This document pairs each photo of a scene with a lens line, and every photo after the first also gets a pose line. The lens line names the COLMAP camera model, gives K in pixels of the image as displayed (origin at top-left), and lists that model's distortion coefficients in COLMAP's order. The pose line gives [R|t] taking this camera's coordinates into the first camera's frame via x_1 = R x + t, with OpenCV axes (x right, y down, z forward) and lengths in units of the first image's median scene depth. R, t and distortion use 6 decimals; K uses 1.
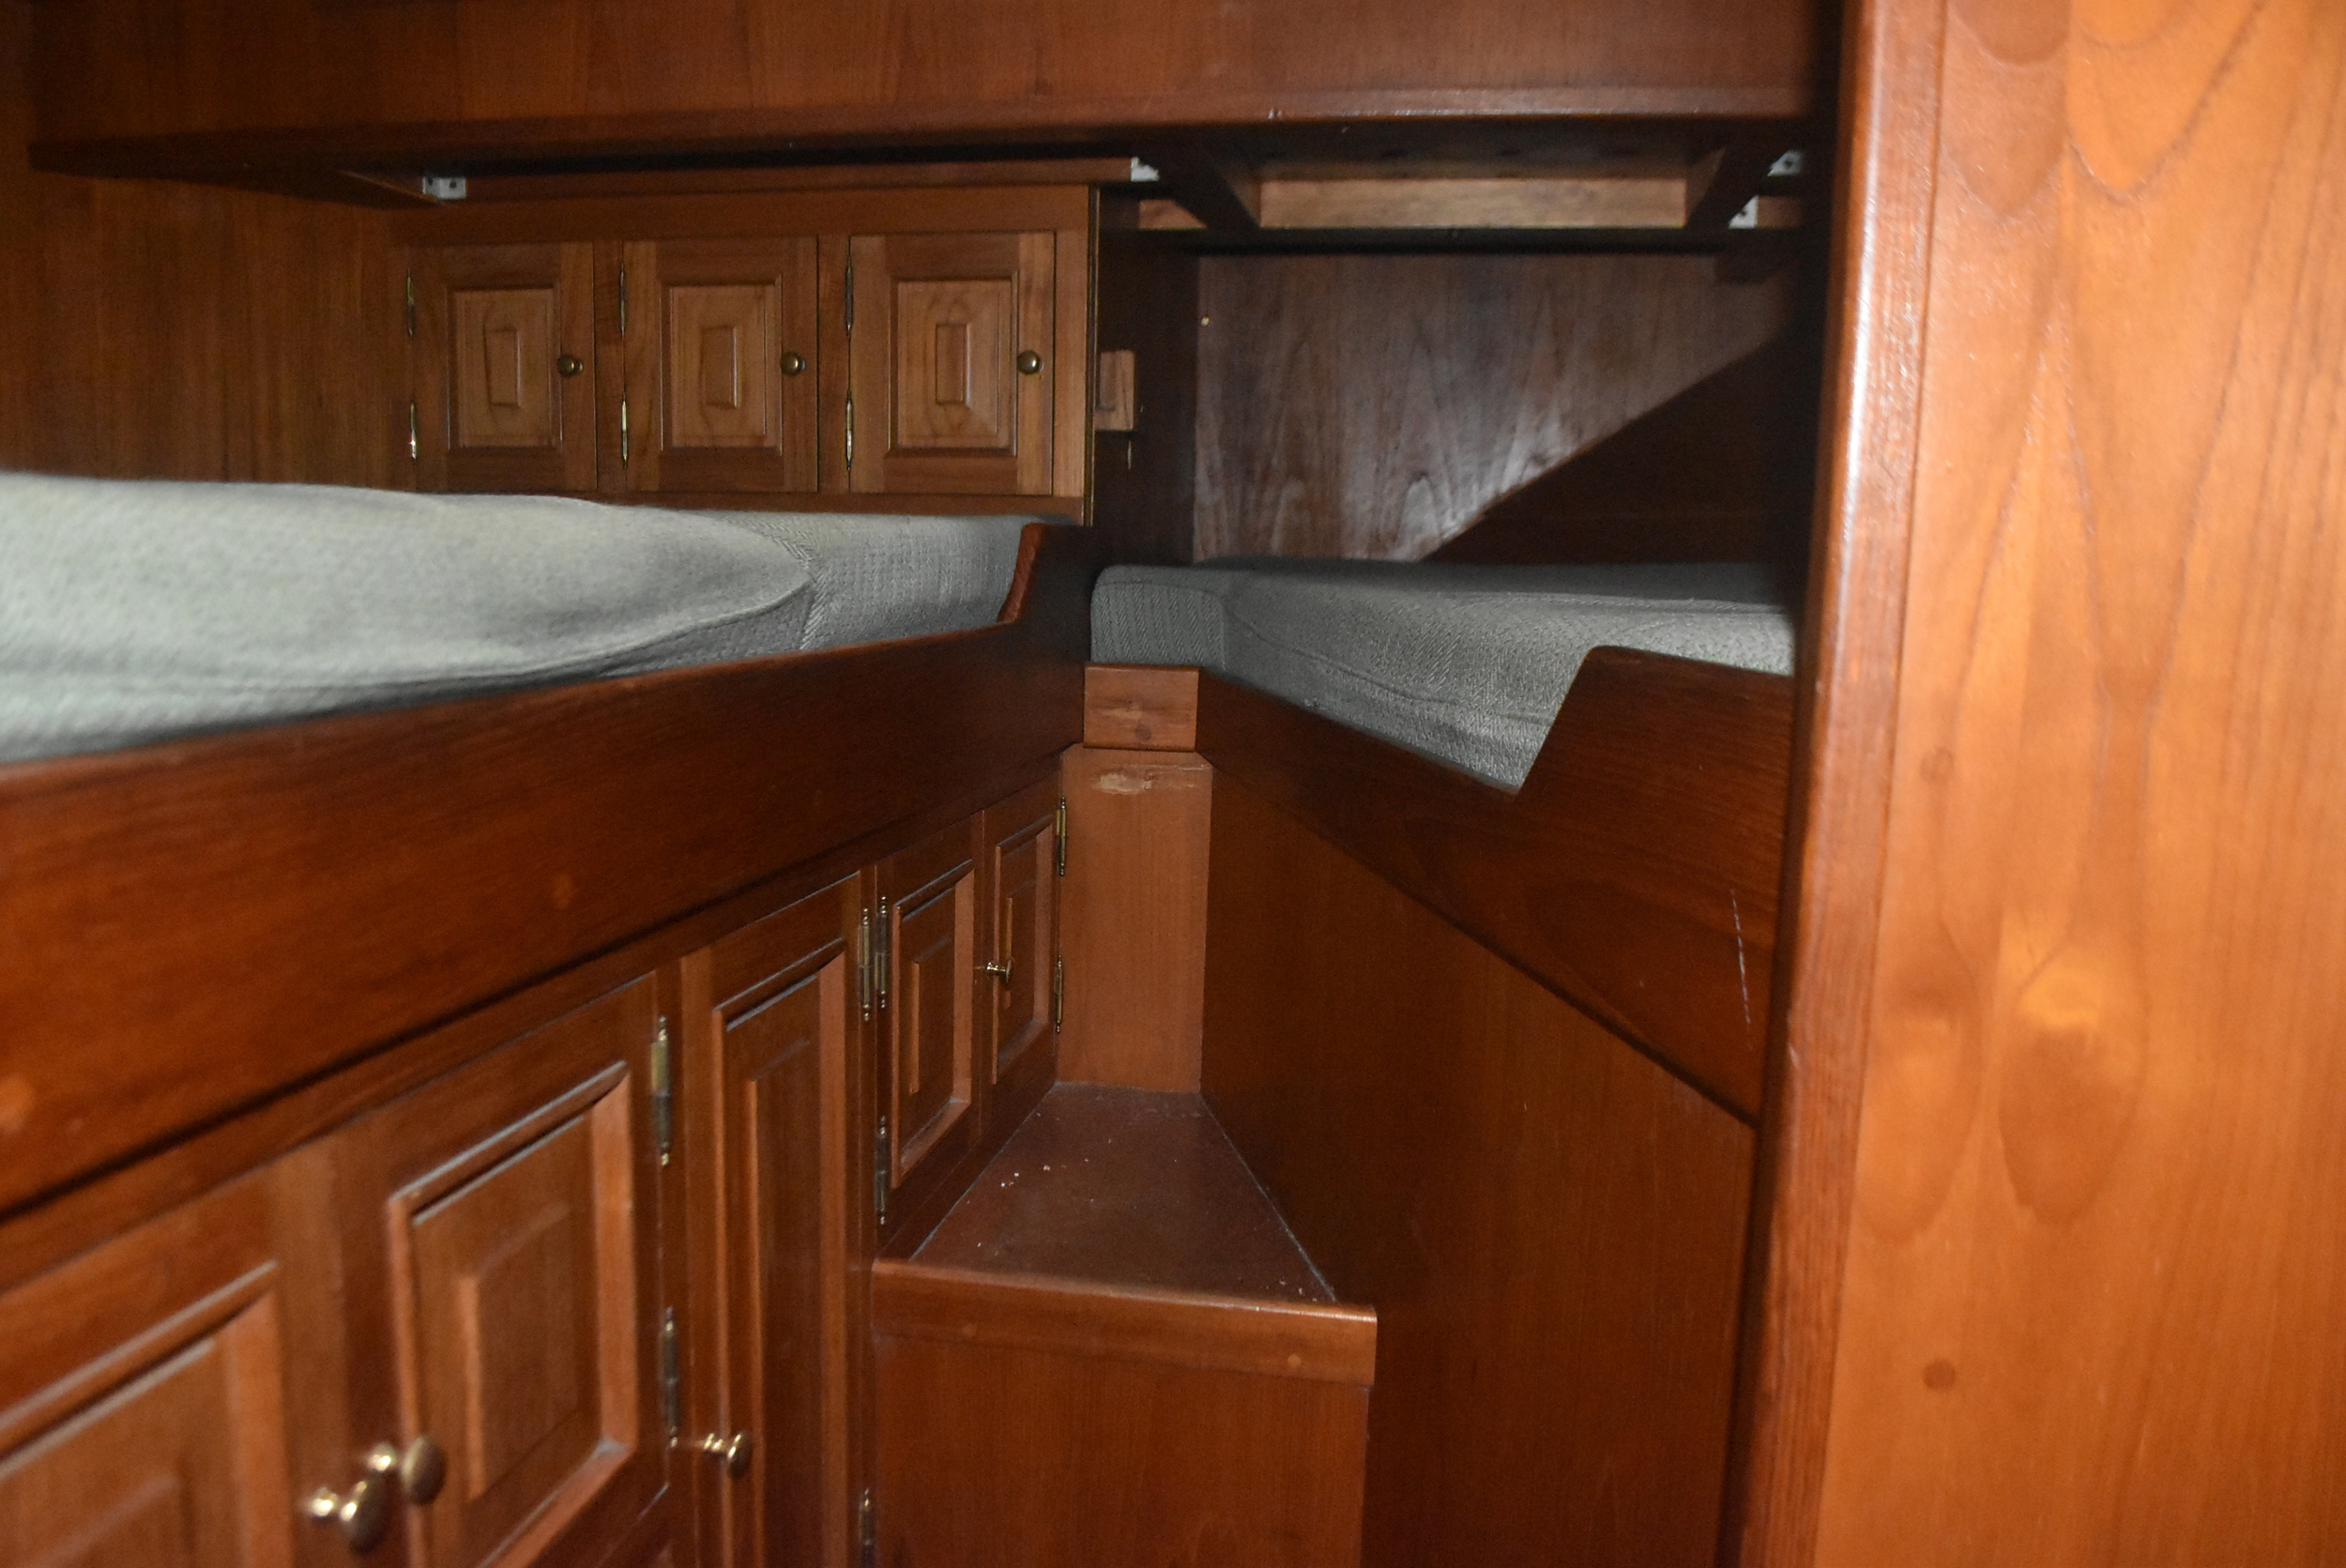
lens RADIAL K [[1864.8, 0, 1142.3], [0, 1864.8, 815.2], [0, 0, 1]] dist [-0.079480, 0.009202]
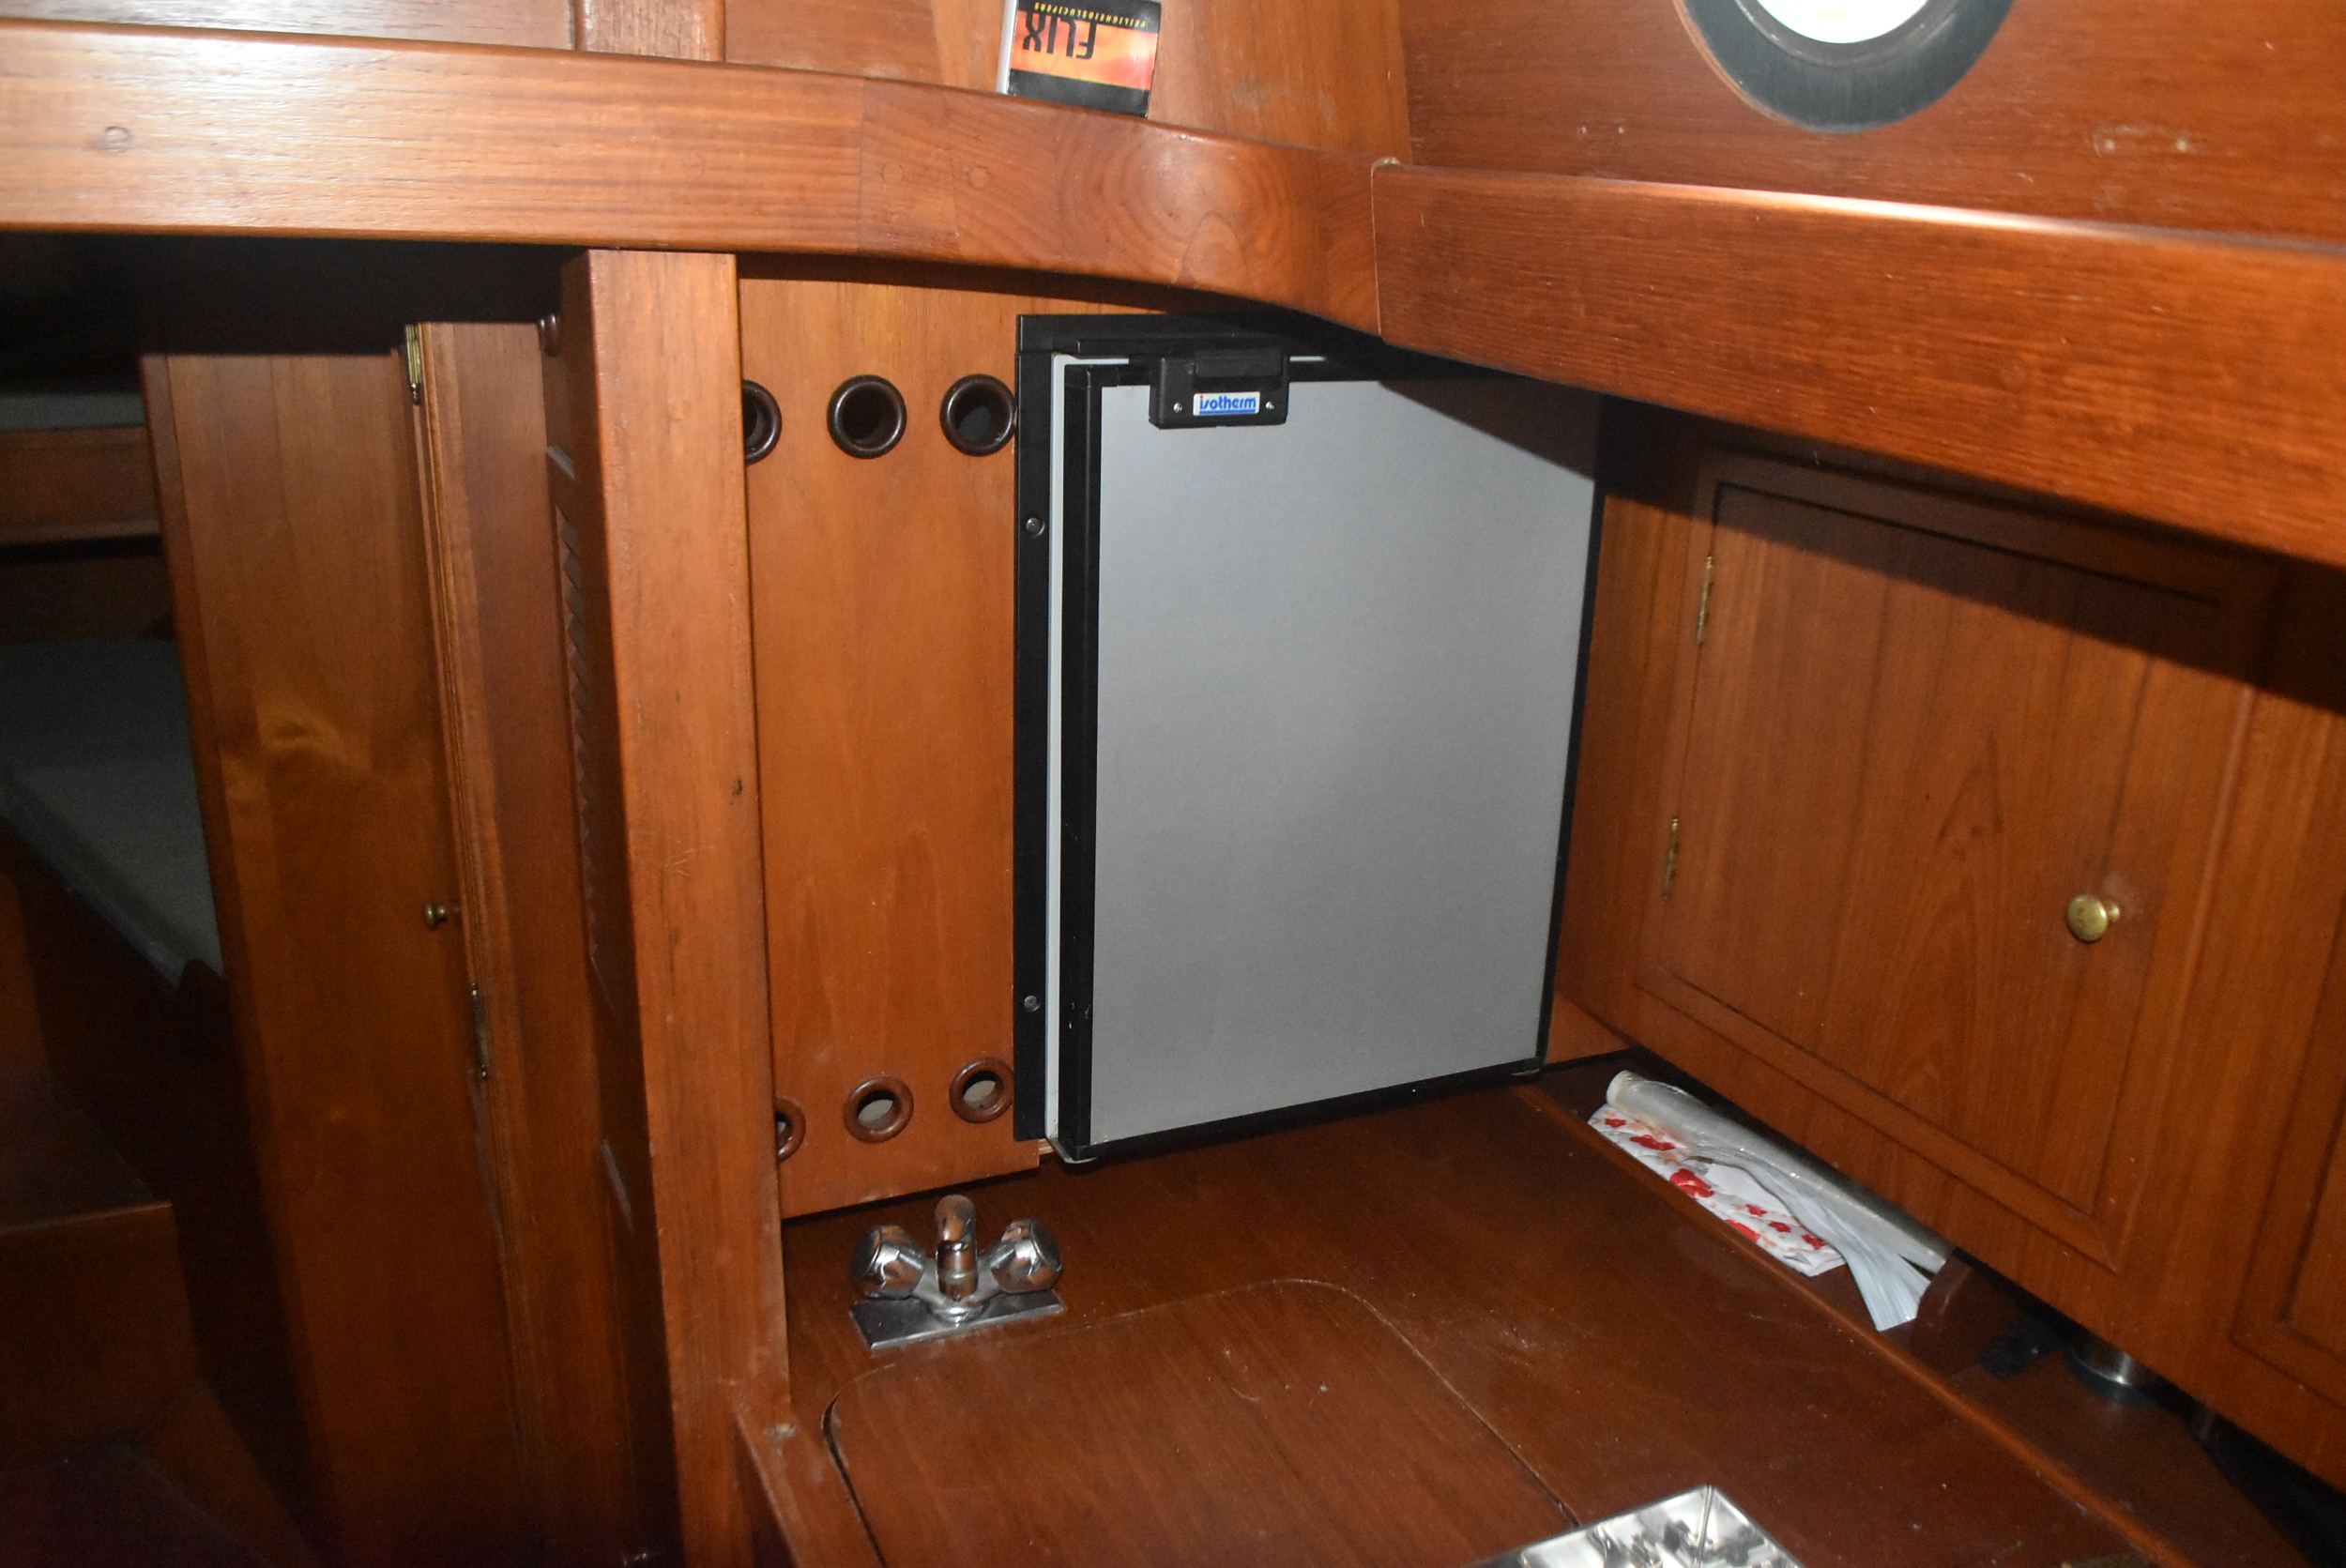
lens RADIAL K [[1860.1, 0, 1144.4], [0, 1860.1, 819.5], [0, 0, 1]] dist [-0.077549, 0.015376]
pose [[0.822124, -0.185452, 0.538255, 0.013483], [0.078078, 0.973251, 0.216071, -0.546955], [-0.563928, -0.135612, 0.814613, -1.310555]]
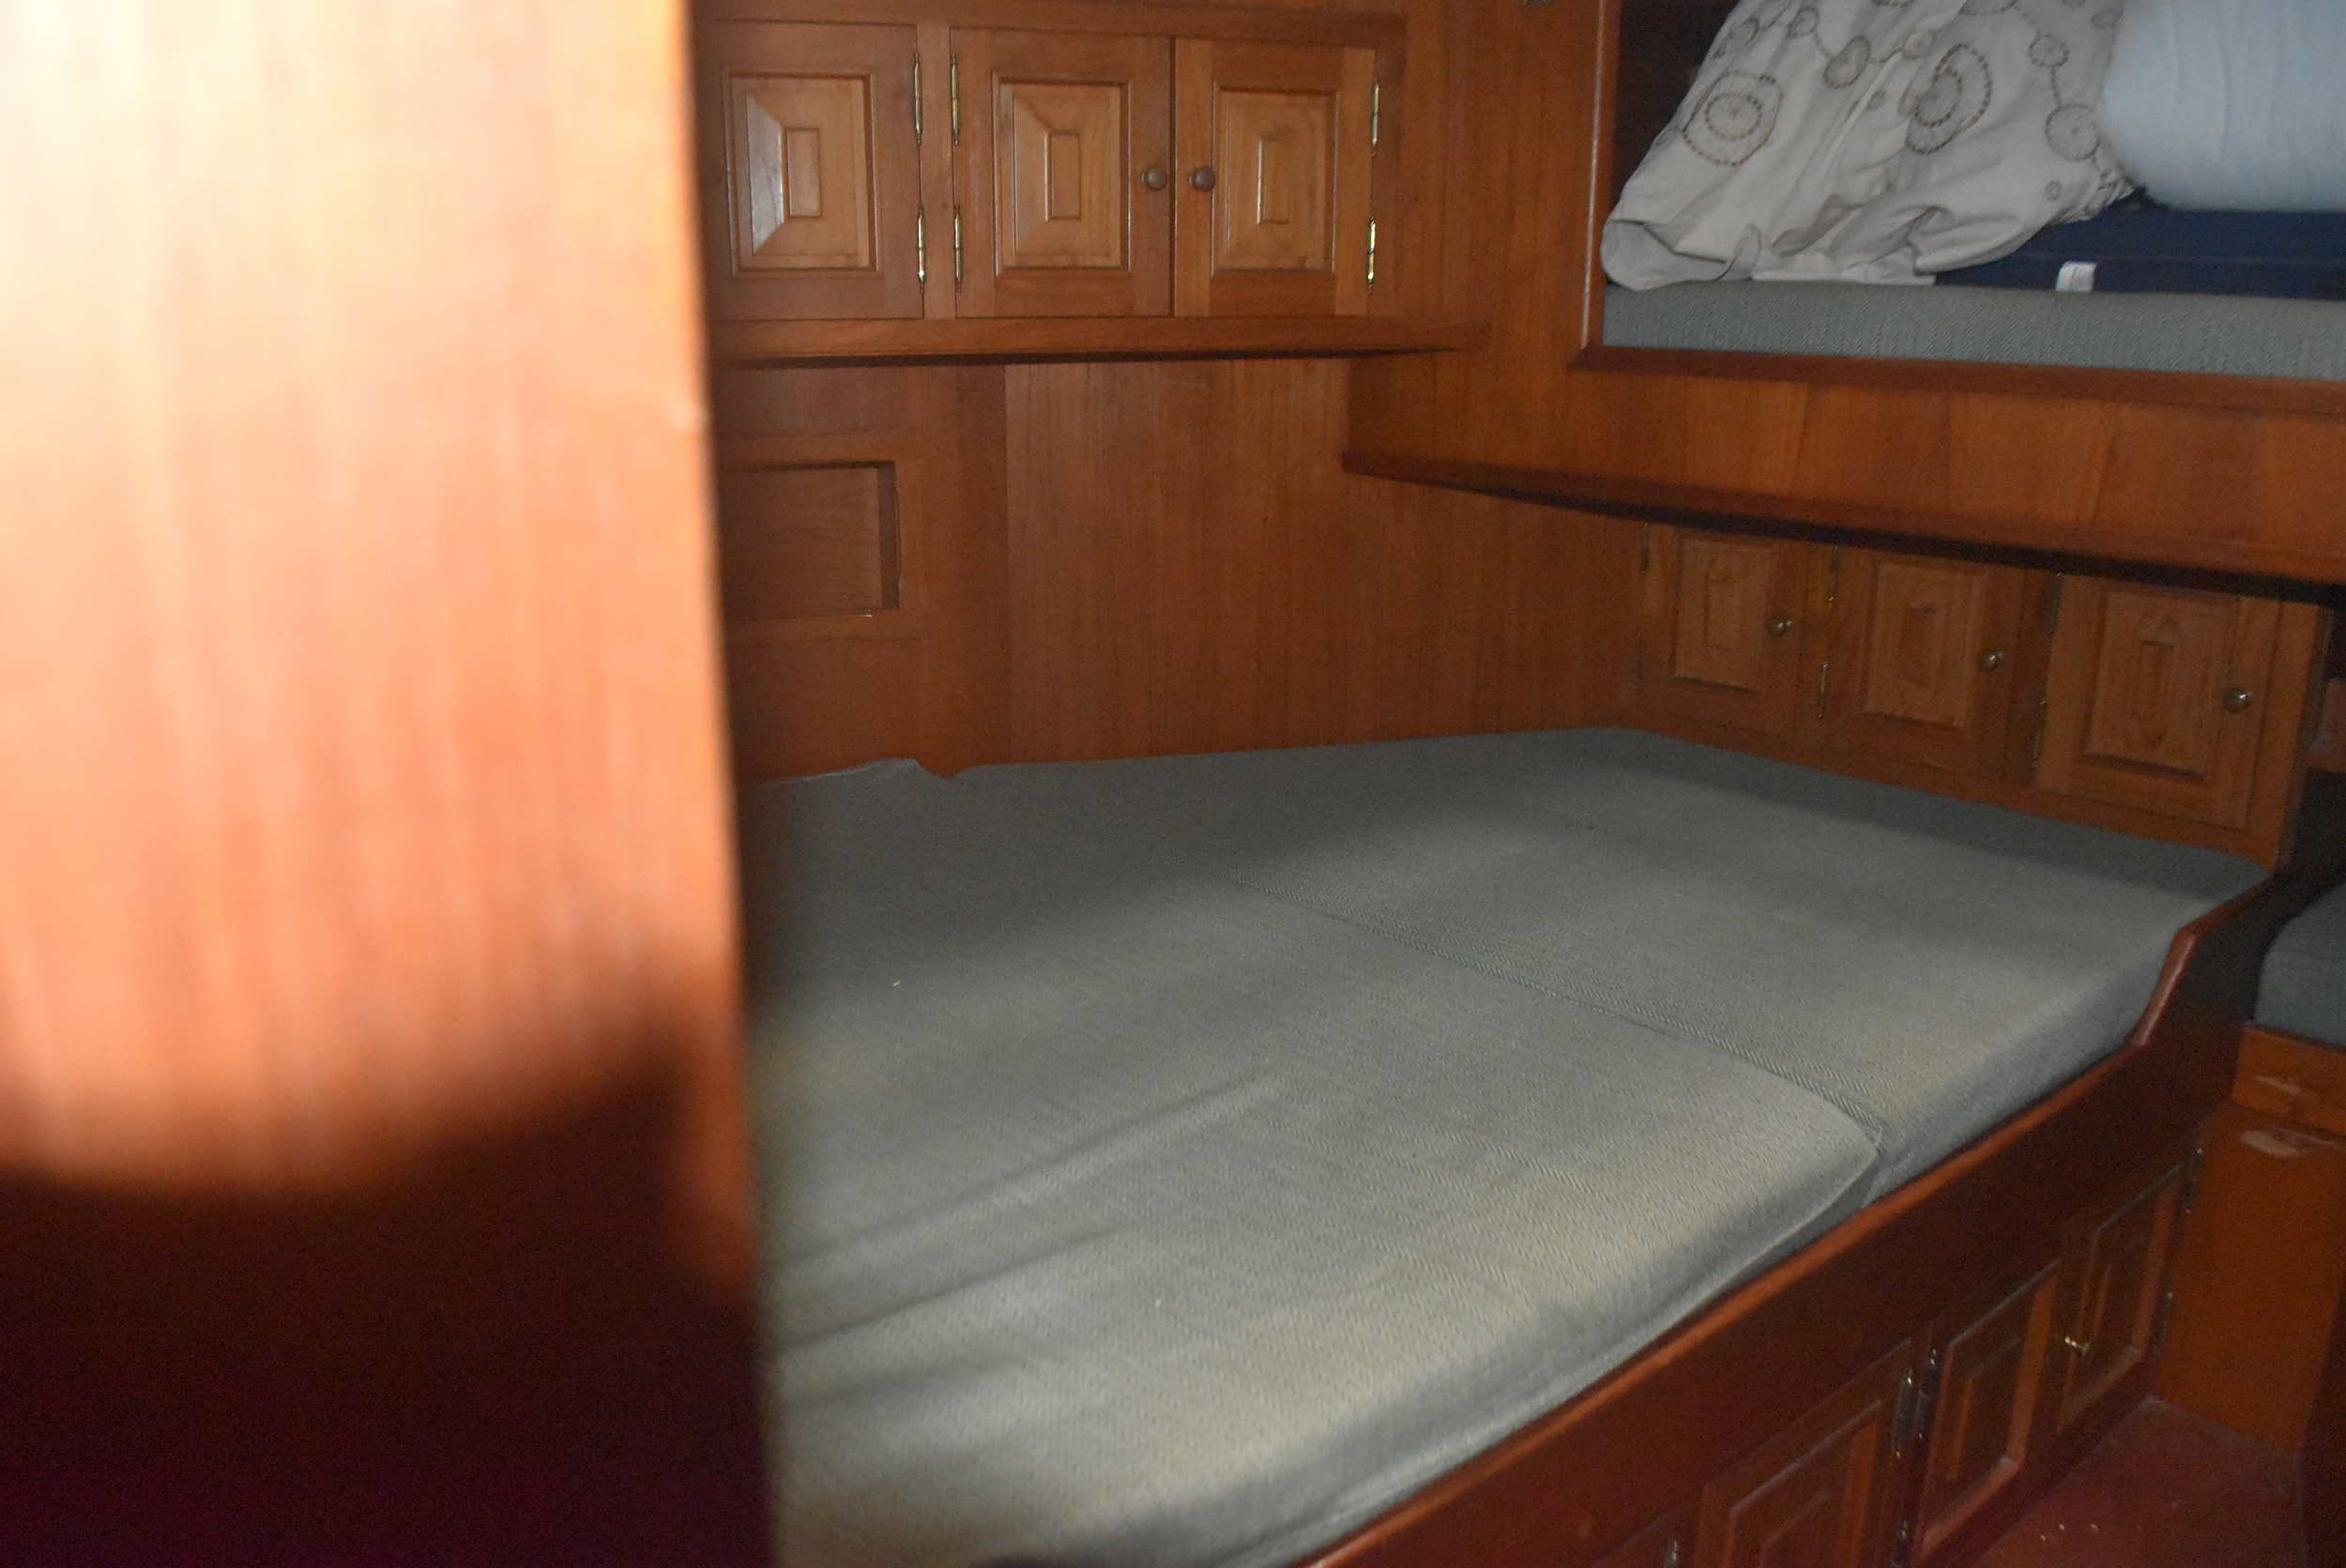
lens RADIAL K [[1864.8, 0, 1142.3], [0, 1864.8, 815.2], [0, 0, 1]] dist [-0.079480, 0.009202]
pose [[0.783888, 0.154971, -0.601252, 0.114936], [-0.077743, 0.985228, 0.152581, -0.476762], [0.616016, -0.072863, 0.784357, -0.154368]]
